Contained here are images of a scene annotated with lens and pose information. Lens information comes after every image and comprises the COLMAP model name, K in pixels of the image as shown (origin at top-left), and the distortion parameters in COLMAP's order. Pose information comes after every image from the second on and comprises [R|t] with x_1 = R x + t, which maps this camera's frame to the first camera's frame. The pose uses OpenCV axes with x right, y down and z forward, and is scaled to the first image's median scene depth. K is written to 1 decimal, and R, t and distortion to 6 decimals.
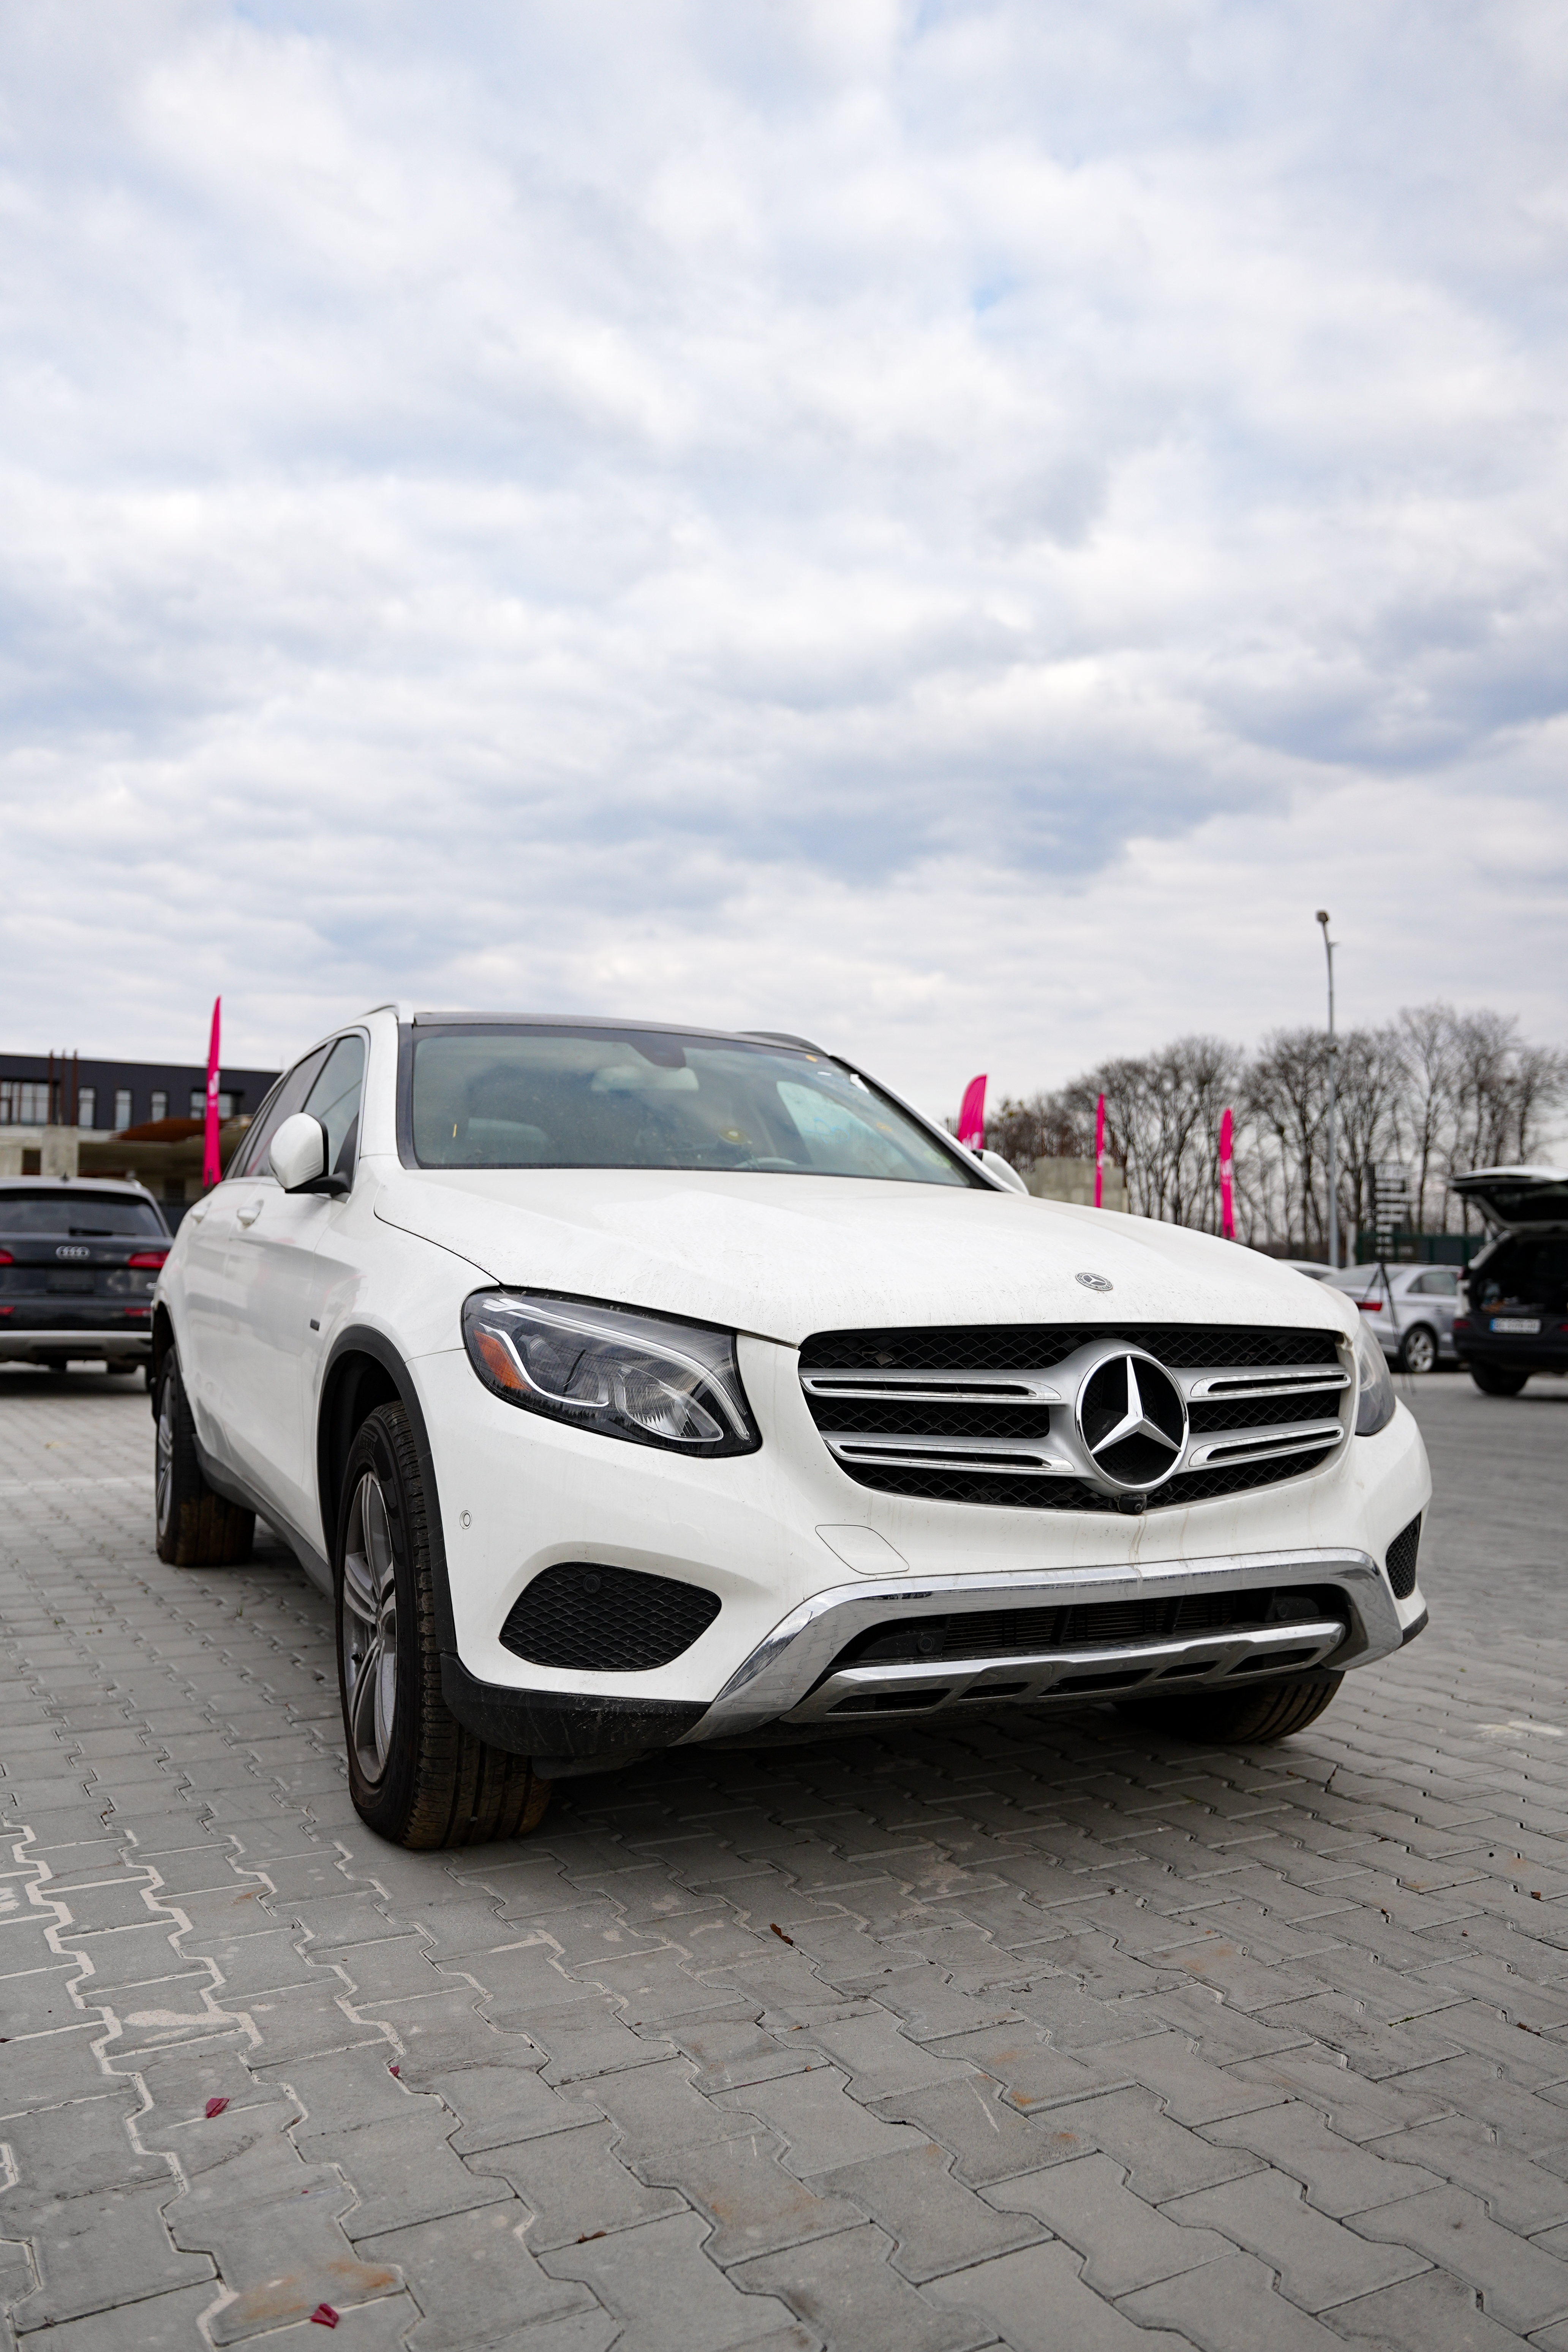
lens RADIAL K [[1677.4, 0, 771.5], [0, 1677.4, 1180.5], [0, 0, 1]] dist [0.006124, 0.001948]
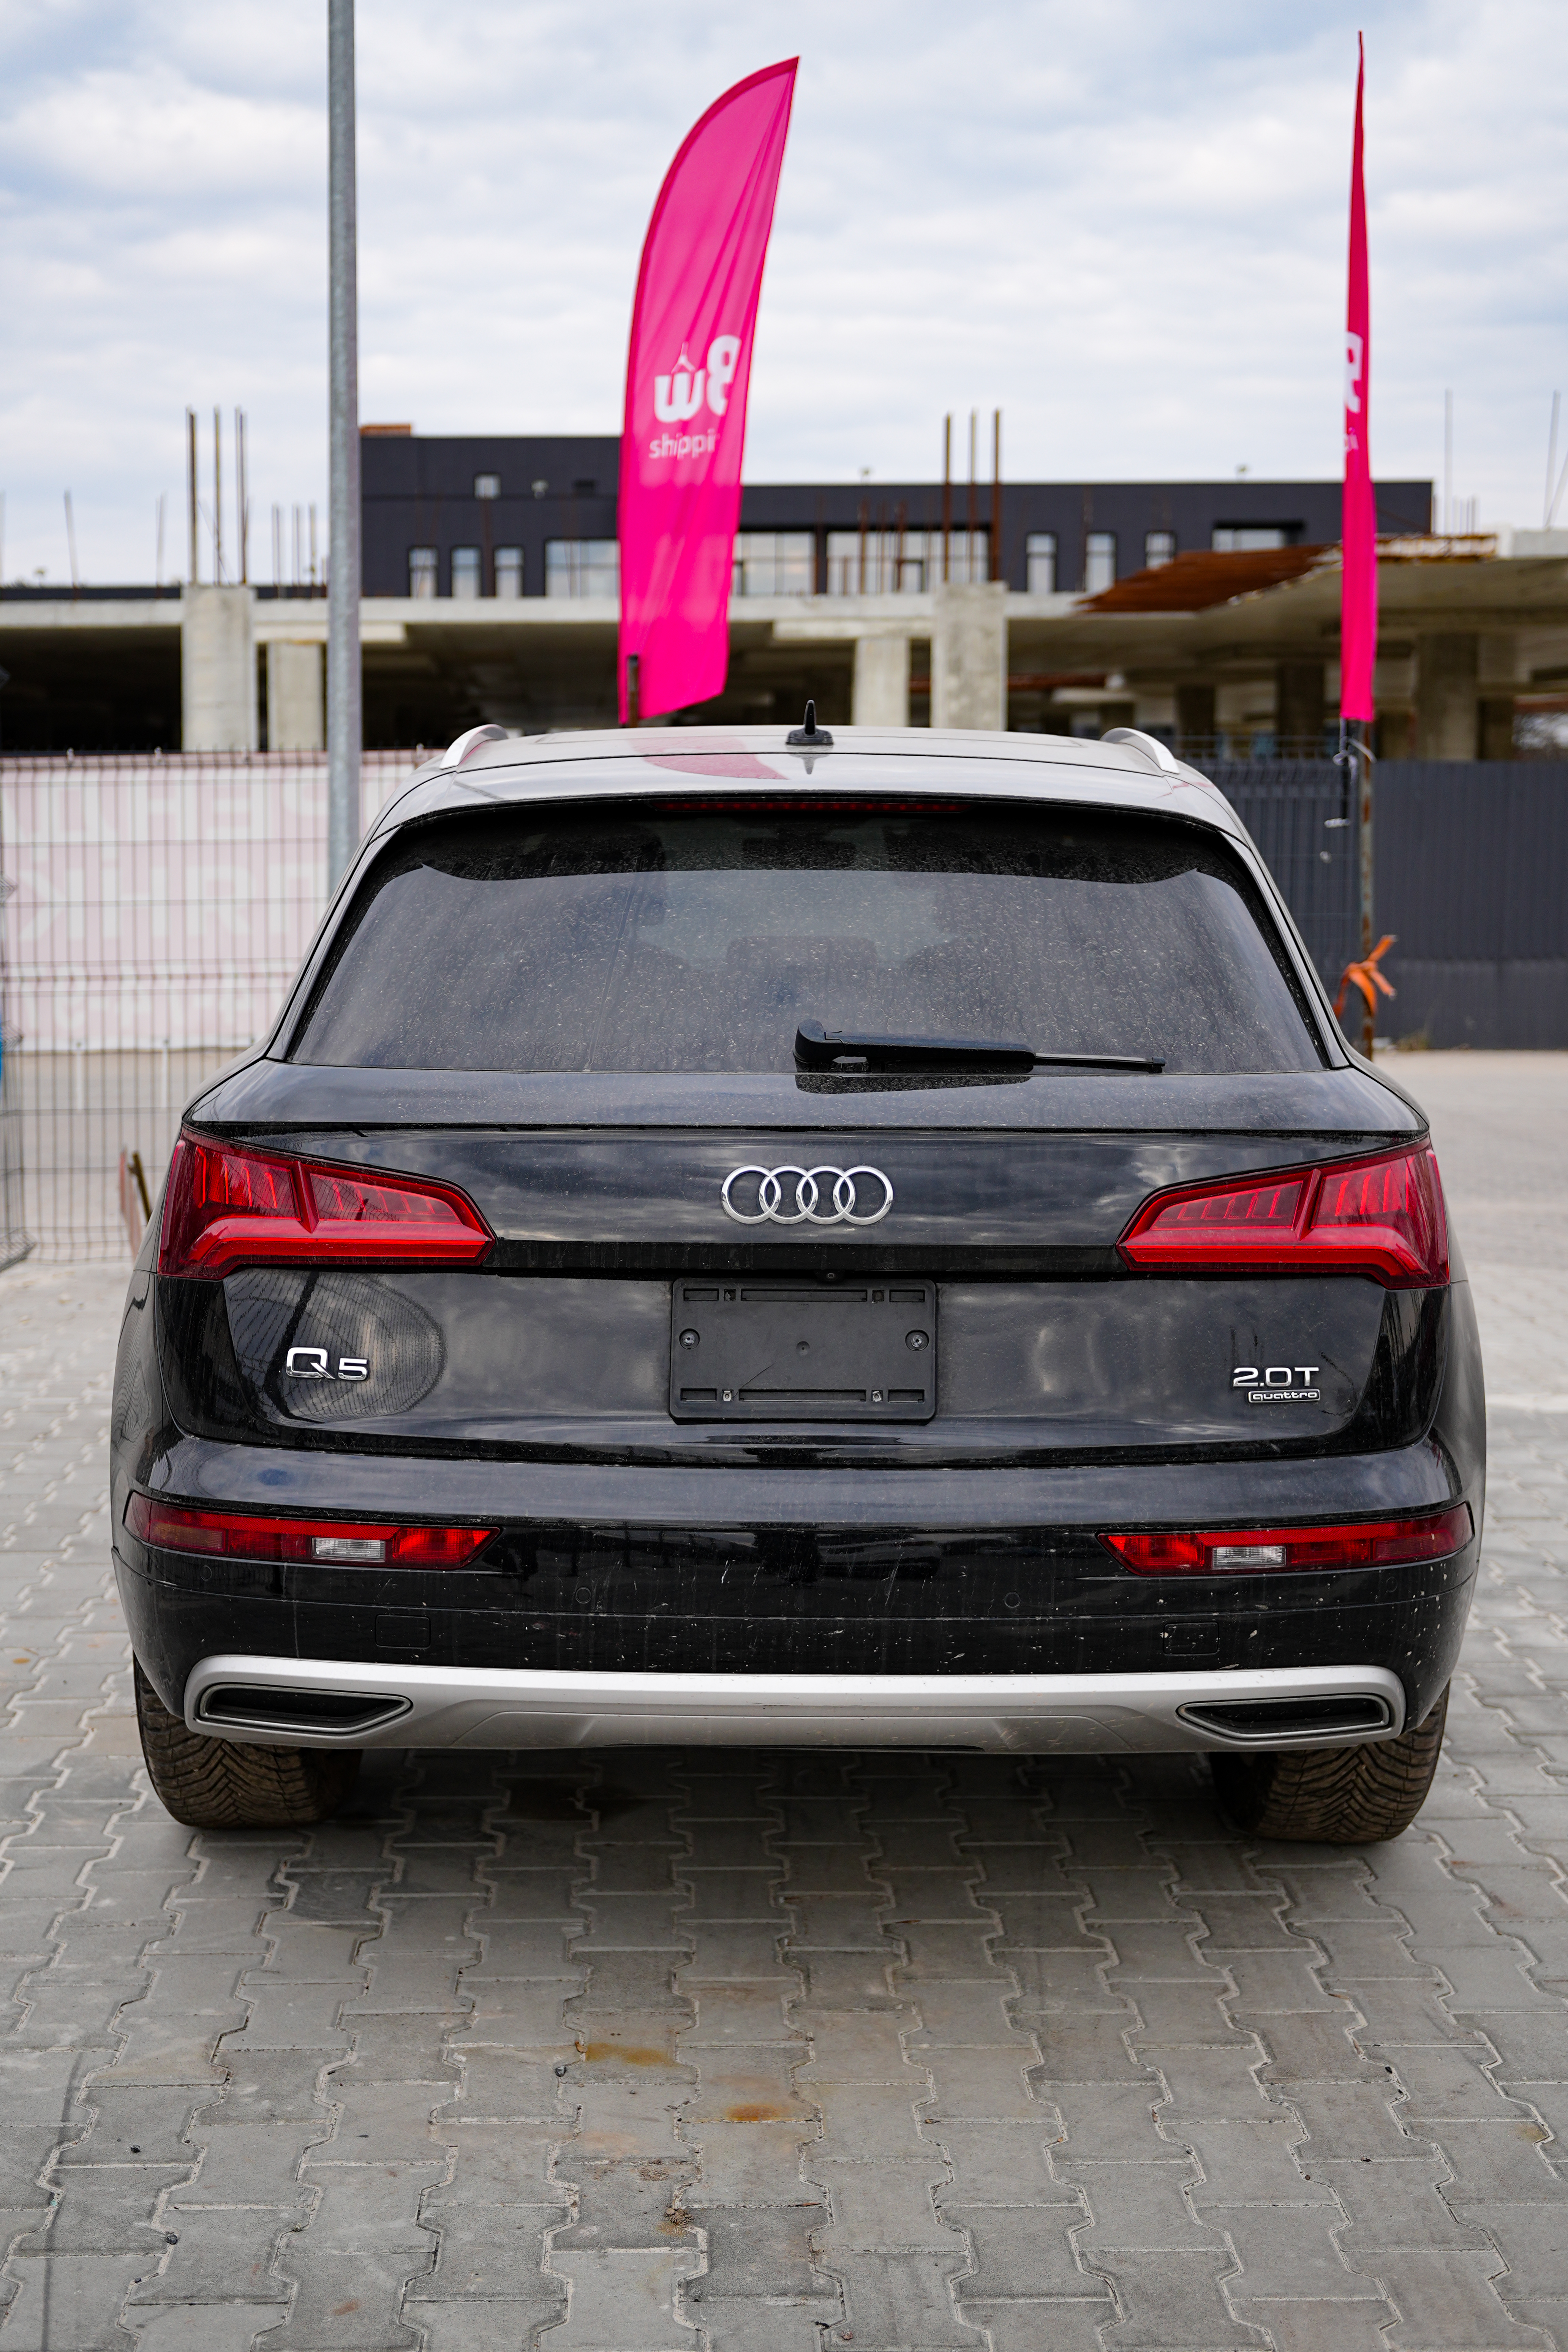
lens RADIAL K [[2731.0, 0, 783.8], [0, 2731.0, 1169.4], [0, 0, 1]] dist [0.000634, 0.000000]
pose [[0.884716, 0.045795, -0.463876, -0.484776], [0.037384, 0.984985, 0.168541, -0.009182], [0.464629, -0.166453, 0.869720, 1.264533]]
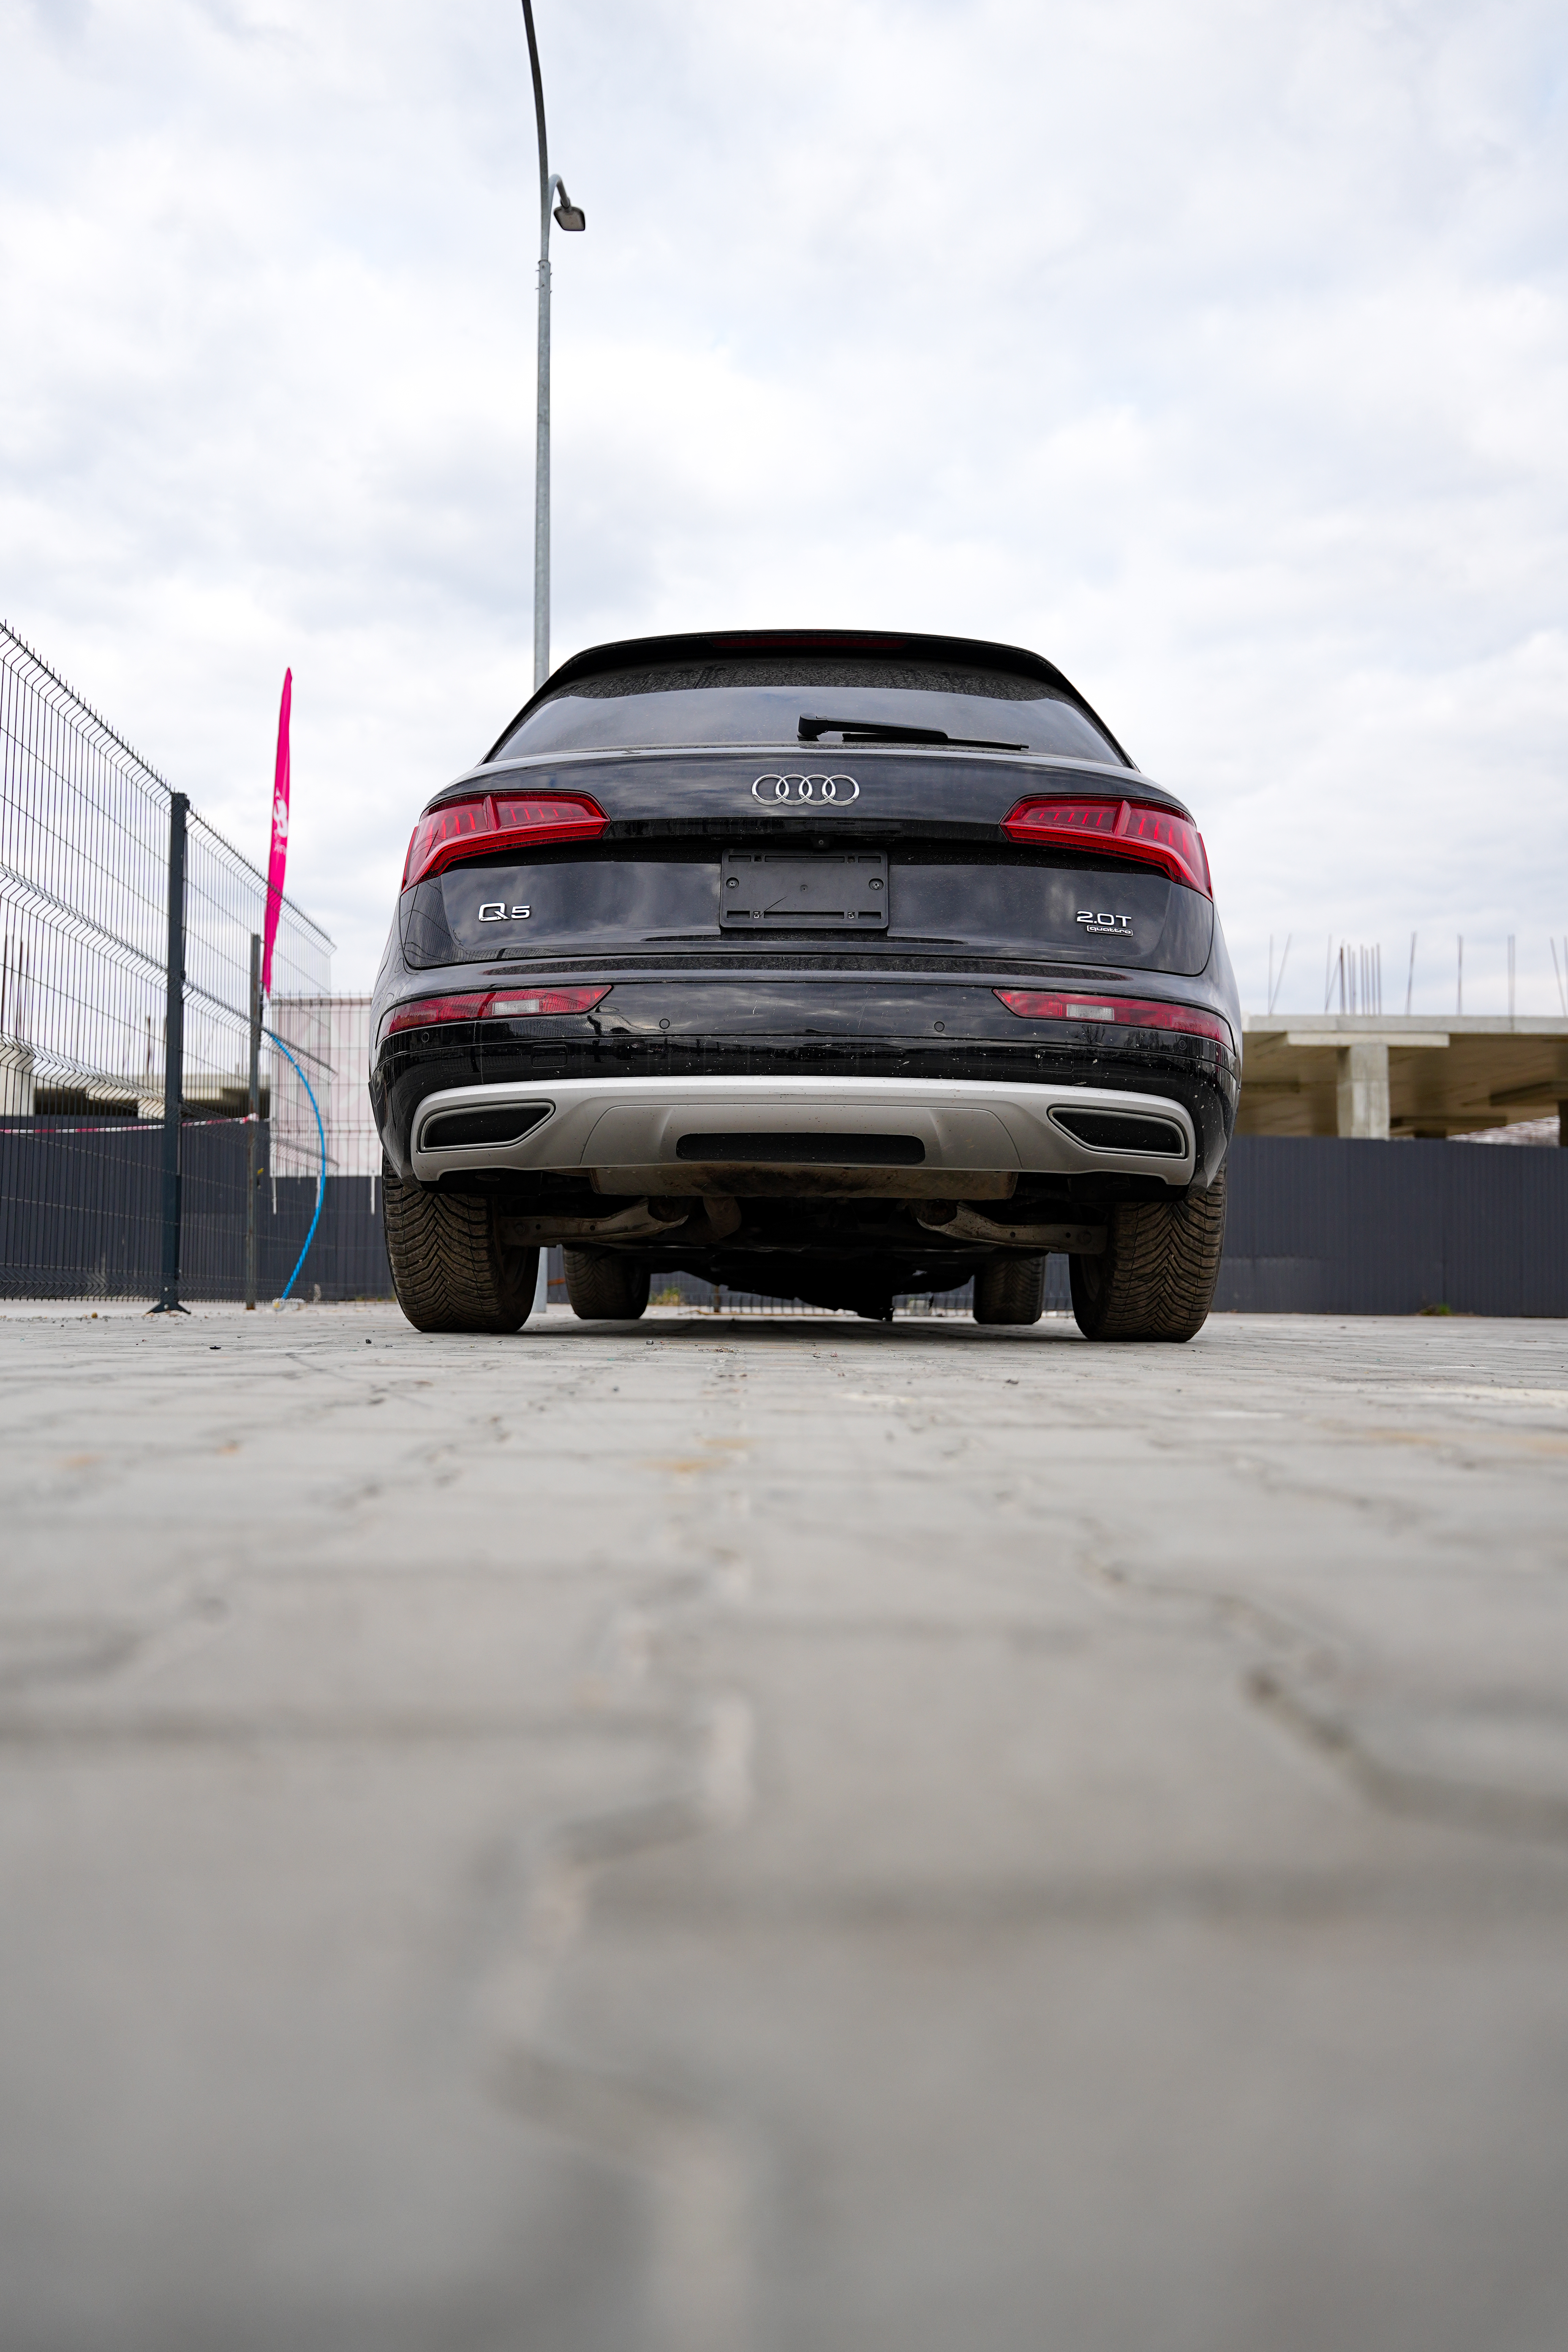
lens RADIAL K [[1677.4, 0, 795.2], [0, 1677.4, 1175.7], [0, 0, 1]] dist [0.006124, 0.001948]
pose [[0.879652, -0.029746, -0.474686, -0.485619], [0.047431, 0.998554, 0.025321, 0.165107], [0.473246, -0.044789, 0.879791, 1.262312]]
